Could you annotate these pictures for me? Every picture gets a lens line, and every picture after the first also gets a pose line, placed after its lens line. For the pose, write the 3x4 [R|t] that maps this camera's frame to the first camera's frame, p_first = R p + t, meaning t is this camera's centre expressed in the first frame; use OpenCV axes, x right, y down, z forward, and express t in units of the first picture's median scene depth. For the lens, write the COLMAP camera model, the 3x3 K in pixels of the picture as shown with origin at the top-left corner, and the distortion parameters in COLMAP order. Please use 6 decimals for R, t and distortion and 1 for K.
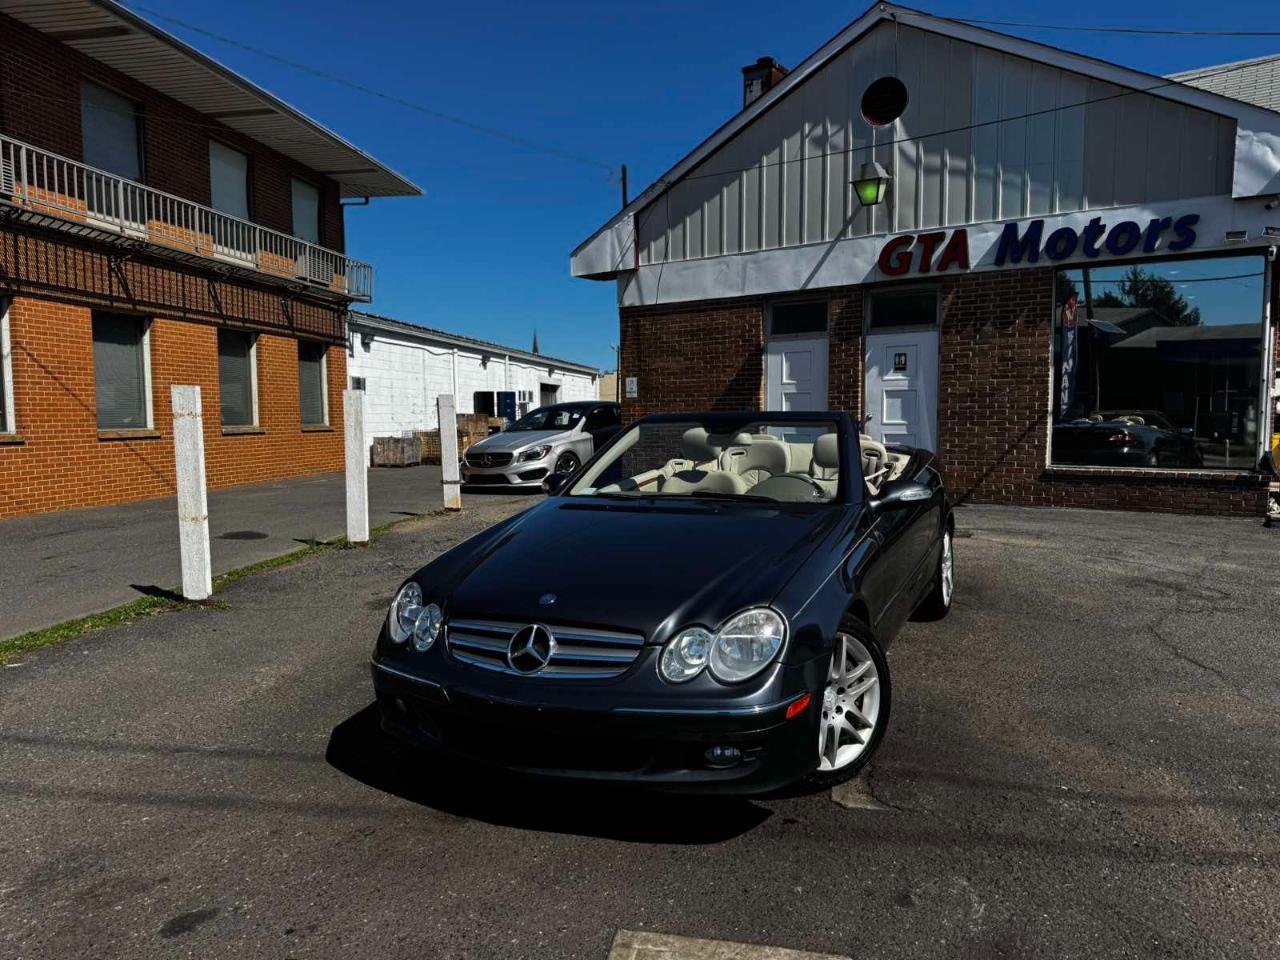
lens RADIAL K [[903.0, 0, 634.8], [0, 903.0, 483.1], [0, 0, 1]] dist [0.050568, -0.059070]
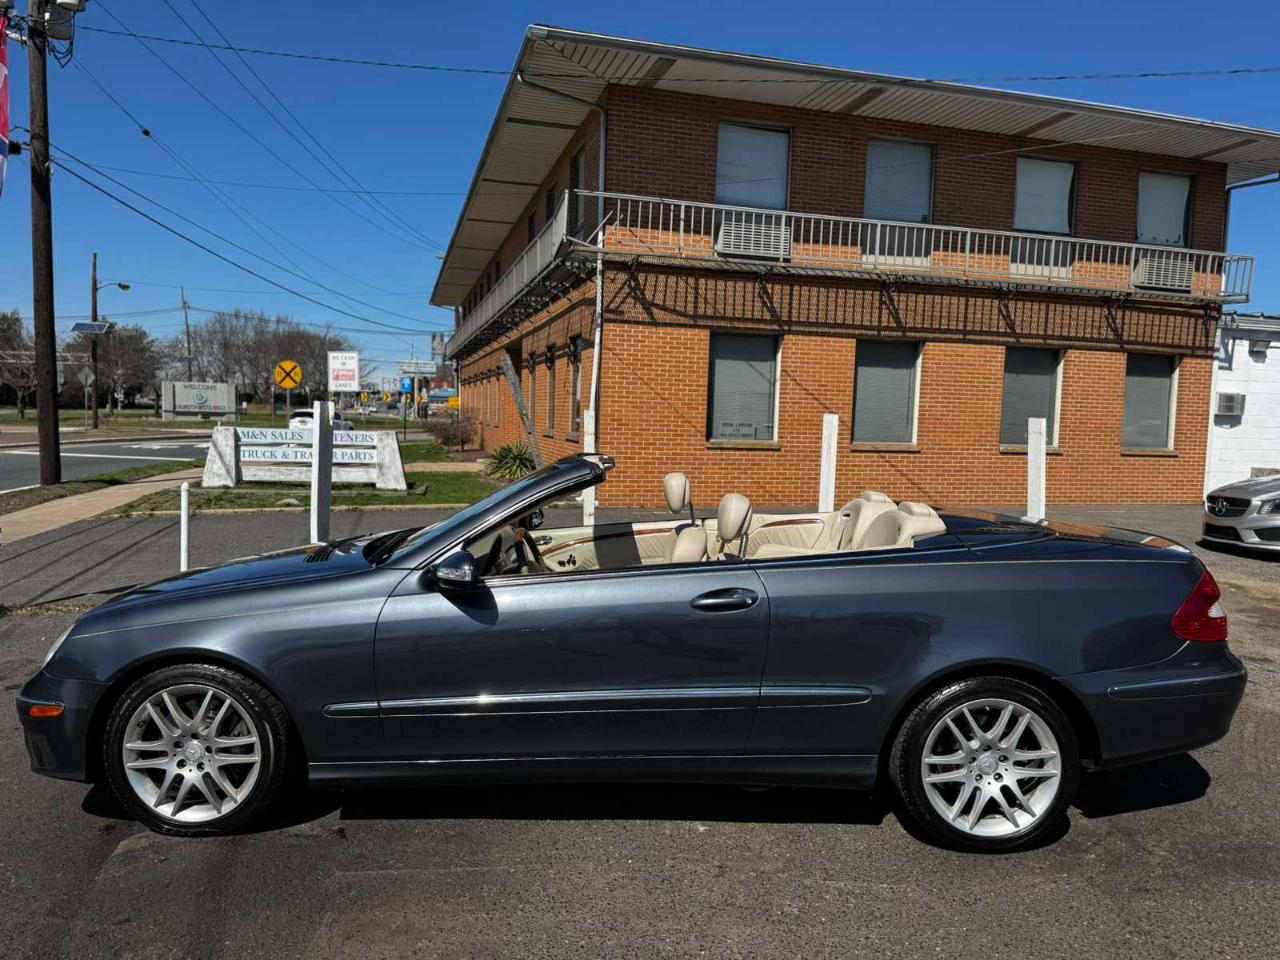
lens RADIAL K [[889.3, 0, 637.2], [0, 889.3, 481.5], [0, 0, 1]] dist [0.077432, -0.113283]
pose [[0.425158, 0.078422, -0.901715, 0.374809], [-0.097396, 0.994419, 0.040562, -0.032836], [0.899863, 0.070578, 0.430424, 0.304174]]
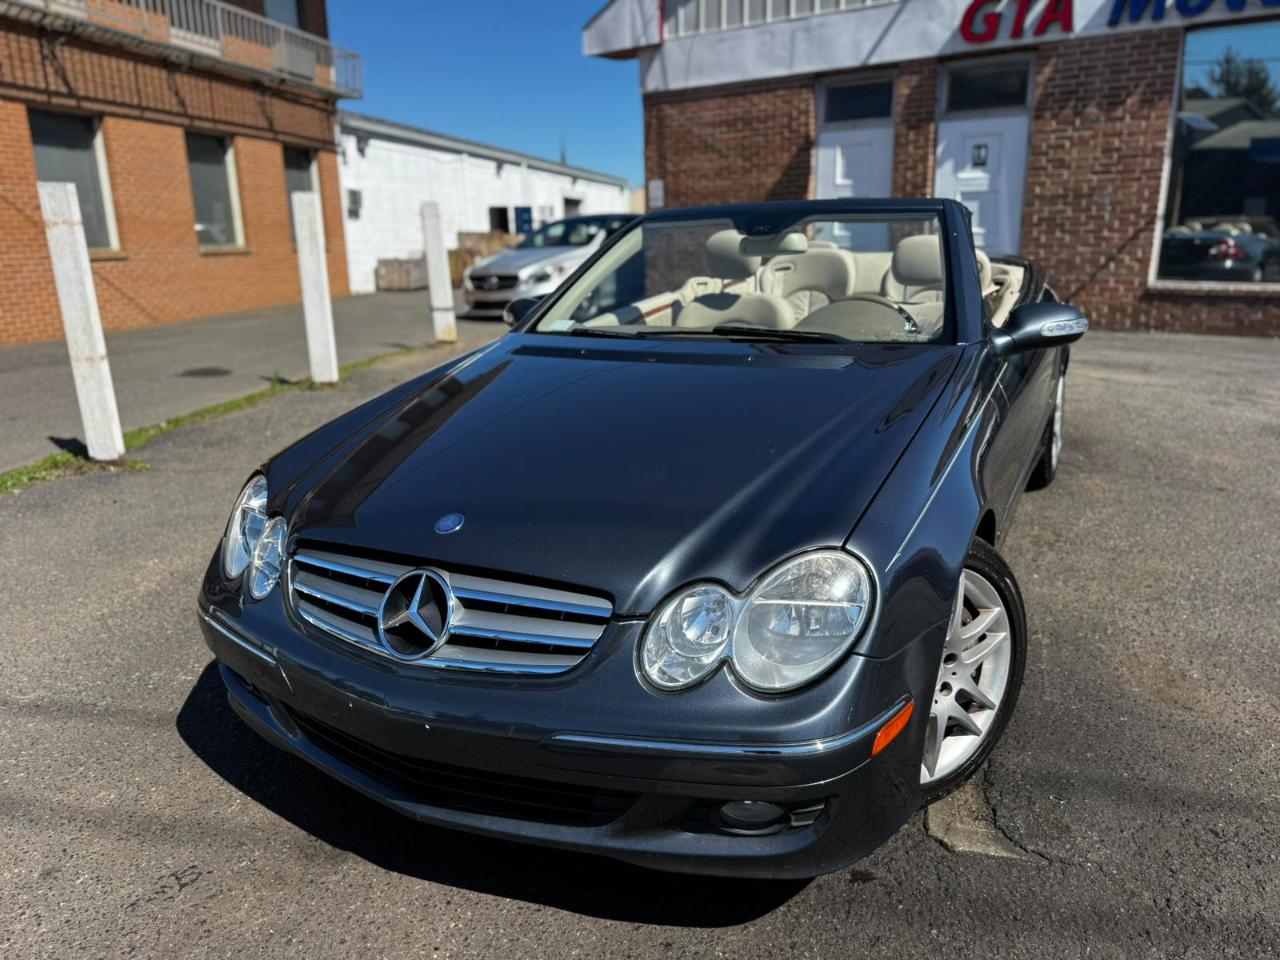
lens RADIAL K [[913.4, 0, 644.5], [0, 913.4, 482.2], [0, 0, 1]] dist [0.007785, -0.014207]
pose [[0.999582, -0.001970, -0.028858, 0.011807], [0.007392, 0.981945, 0.189022, -0.001230], [0.027965, -0.189156, 0.981549, 0.121986]]
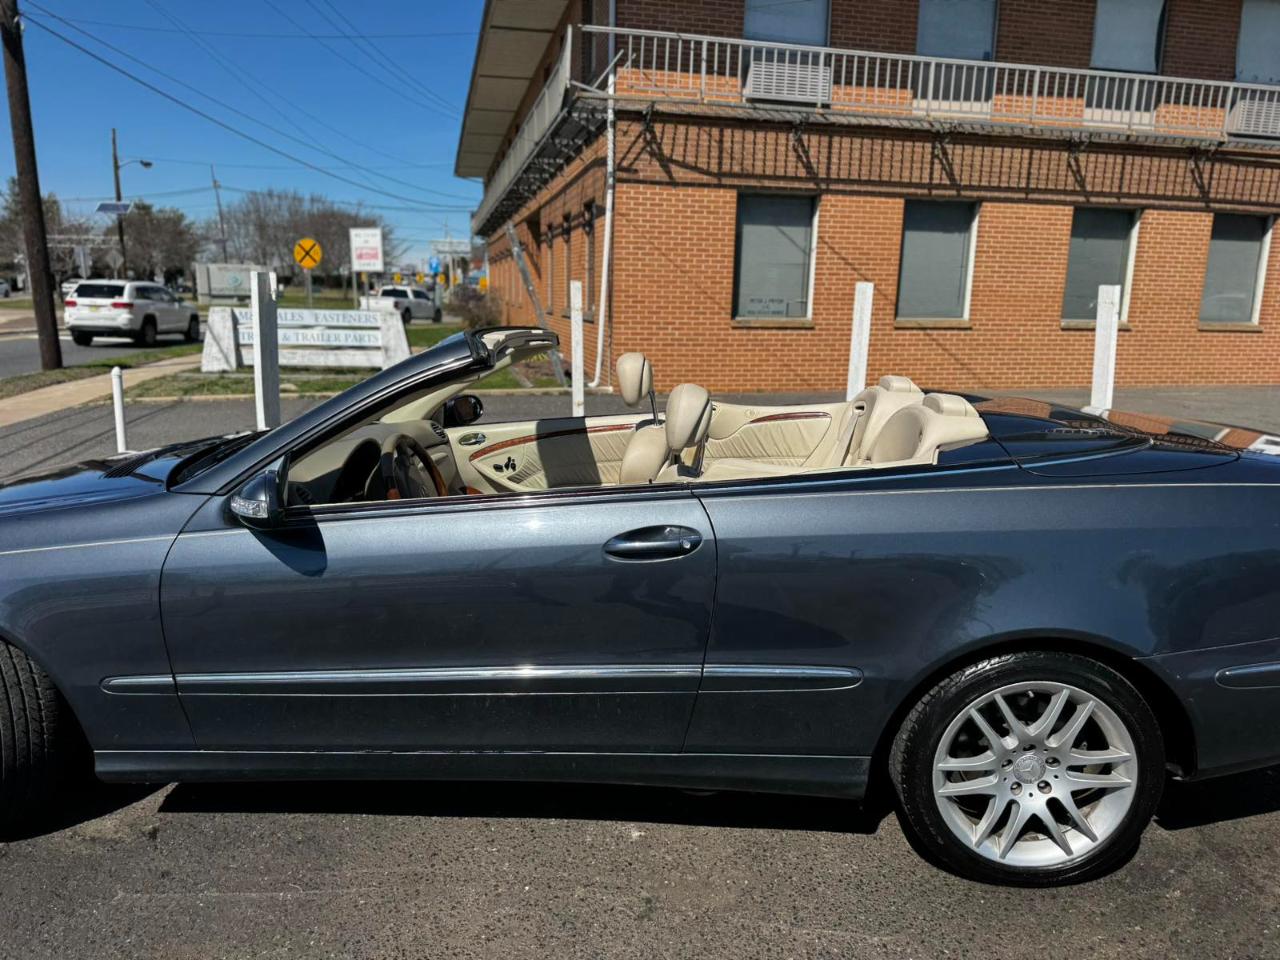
lens RADIAL K [[895.1, 0, 637.0], [0, 895.1, 481.2], [0, 0, 1]] dist [0.015713, -0.021682]
pose [[0.379783, 0.195651, -0.904149, 0.304459], [-0.089326, 0.980567, 0.174666, -0.032673], [0.920753, 0.014428, 0.389879, 0.376251]]
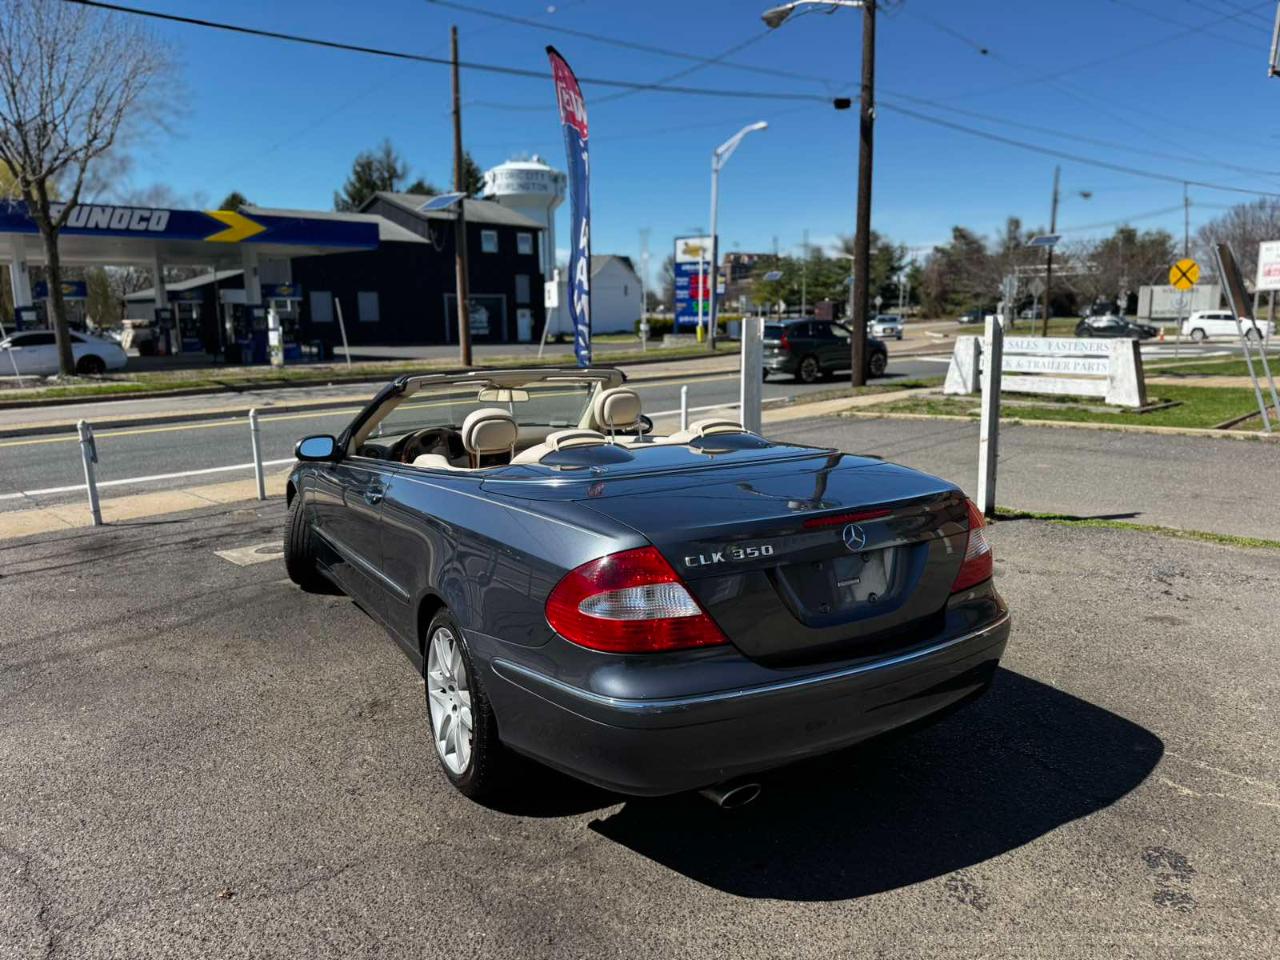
lens RADIAL K [[894.6, 0, 638.2], [0, 894.6, 487.0], [0, 0, 1]] dist [0.024731, -0.034947]
pose [[-0.574290, 0.162186, -0.802425, 0.350120], [-0.053323, 0.970687, 0.234358, -0.074294], [0.816913, 0.177377, -0.548808, 0.733238]]
